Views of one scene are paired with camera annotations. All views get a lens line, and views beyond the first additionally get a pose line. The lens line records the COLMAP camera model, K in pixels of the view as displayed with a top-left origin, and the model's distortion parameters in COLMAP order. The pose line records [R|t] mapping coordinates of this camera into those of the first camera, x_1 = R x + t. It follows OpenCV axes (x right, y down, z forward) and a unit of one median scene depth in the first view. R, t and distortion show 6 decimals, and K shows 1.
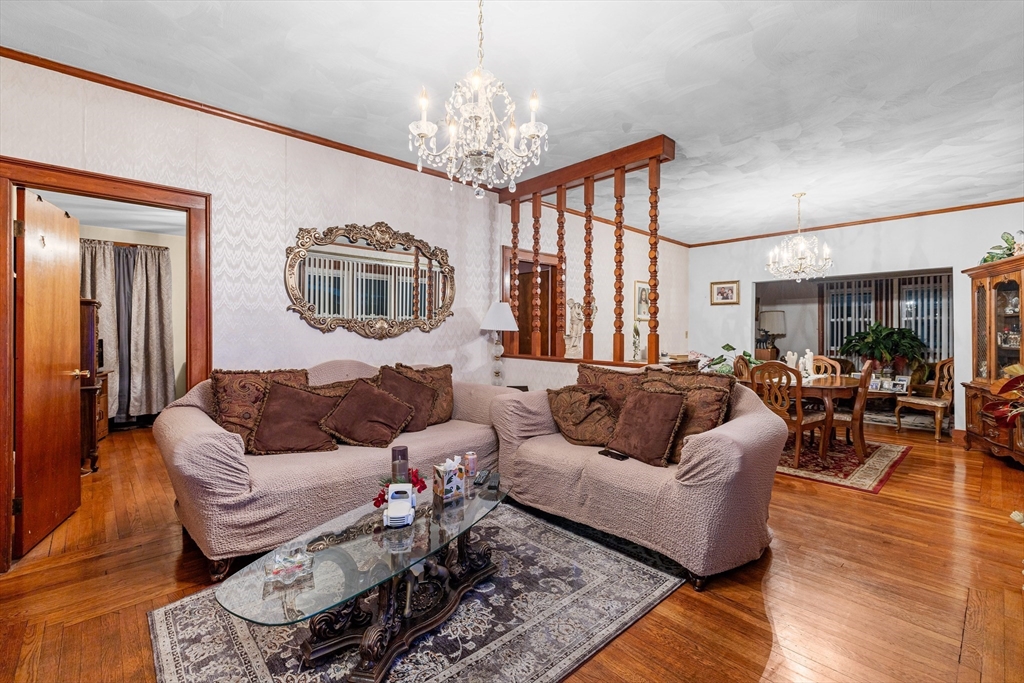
lens RADIAL K [[455.1, 0, 516.5], [0, 455.1, 332.3], [0, 0, 1]] dist [0.000335, 0.000200]
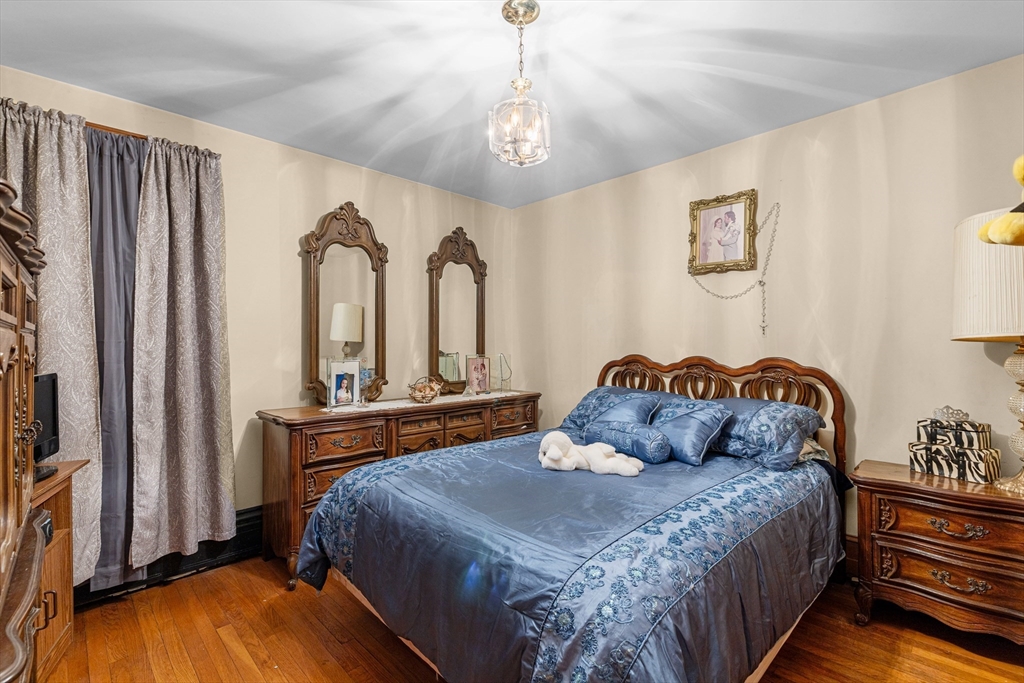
lens RADIAL K [[455.1, 0, 508.0], [0, 455.1, 343.6], [0, 0, 1]] dist [0.000335, 0.000200]
pose [[0.999784, -0.004187, 0.020355, -0.510986], [0.004150, 0.999990, 0.001842, -0.007193], [-0.020362, -0.001757, 0.999791, 0.578294]]
